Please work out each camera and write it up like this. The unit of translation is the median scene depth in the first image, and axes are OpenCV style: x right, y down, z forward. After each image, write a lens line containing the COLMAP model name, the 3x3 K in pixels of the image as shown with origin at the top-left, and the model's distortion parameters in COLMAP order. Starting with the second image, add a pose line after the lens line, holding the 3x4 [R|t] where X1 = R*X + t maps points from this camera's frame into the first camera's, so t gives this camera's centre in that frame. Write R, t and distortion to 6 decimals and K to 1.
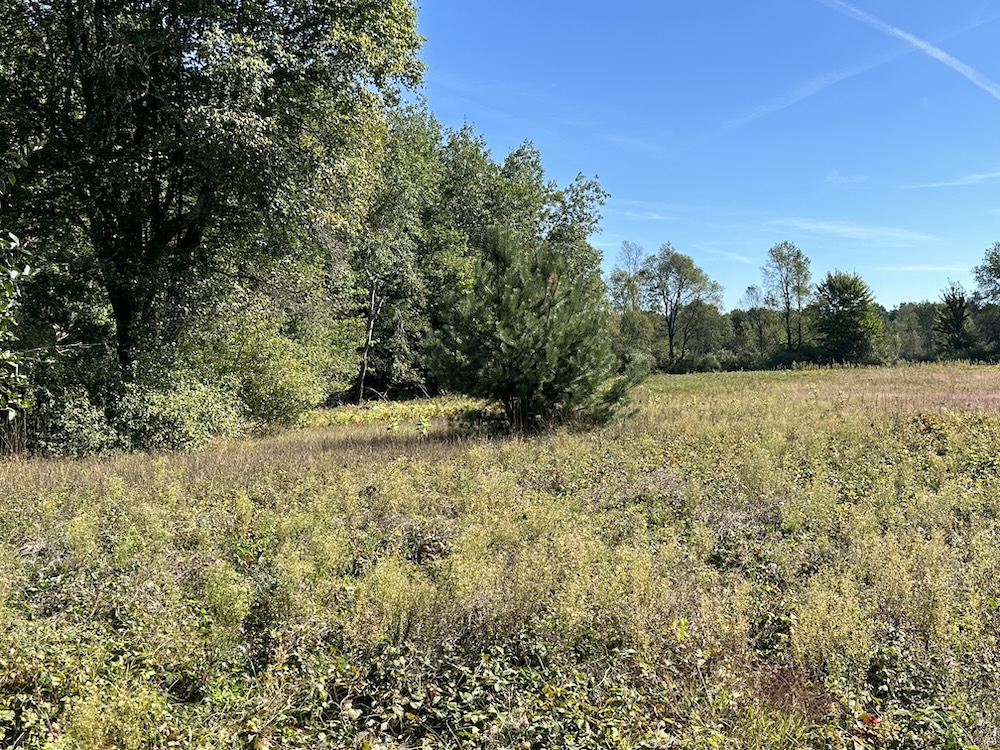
lens RADIAL K [[1084.0, 0, 500.0], [0, 1084.0, 375.0], [0, 0, 1]] dist [0.219347, -0.503719]
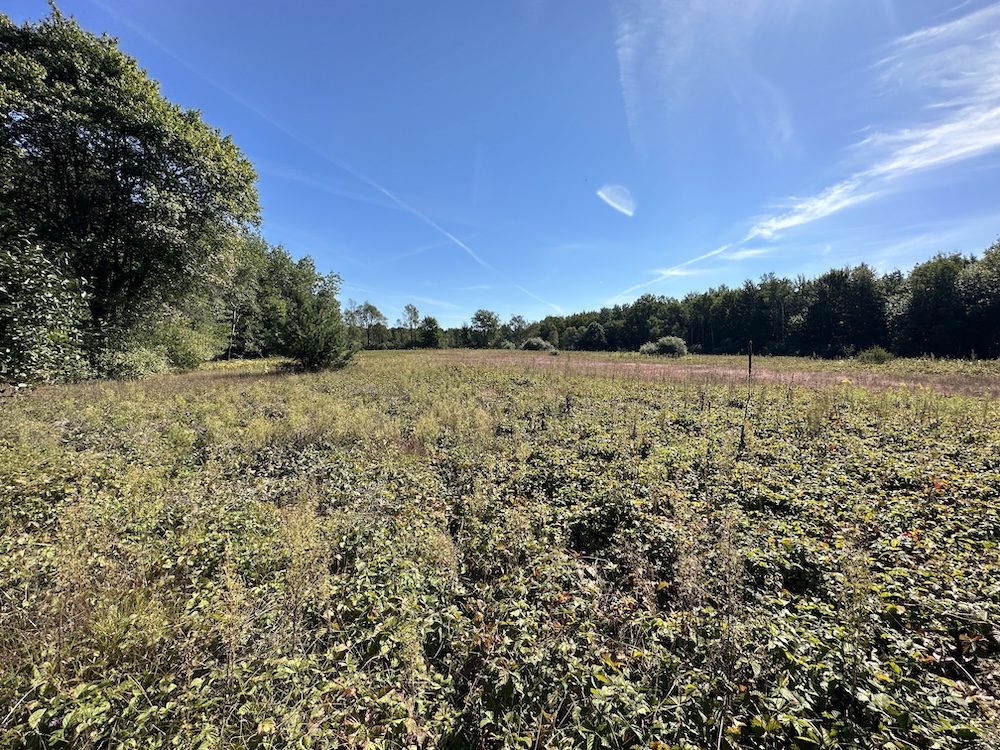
lens RADIAL K [[393.4, 0, 500.0], [0, 393.4, 375.0], [0, 0, 1]] dist [-0.001394, 0.000033]
pose [[0.887488, -0.006967, 0.460778, -0.003616], [-0.020376, 0.998315, 0.054340, 0.000907], [-0.460380, -0.057615, 0.885851, -0.009890]]
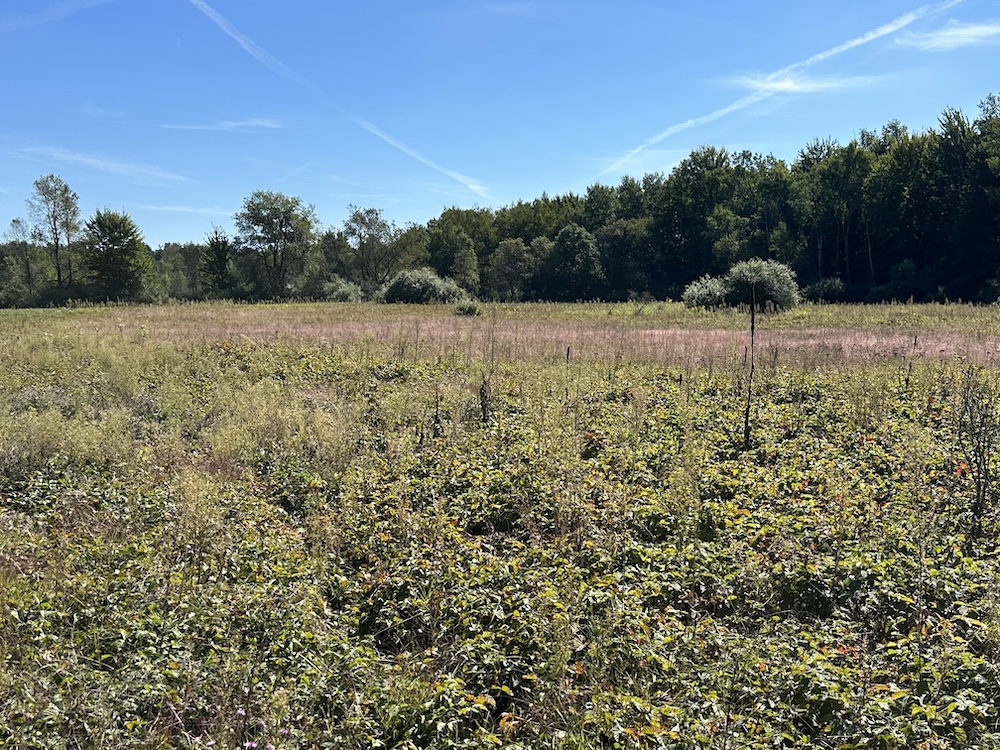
lens RADIAL K [[1084.0, 0, 500.0], [0, 1084.0, 375.0], [0, 0, 1]] dist [0.219347, -0.503719]
pose [[0.800317, -0.035596, 0.598520, -0.068639], [0.002207, 0.998404, 0.056428, 0.001918], [-0.599573, -0.043839, 0.799118, -0.111478]]
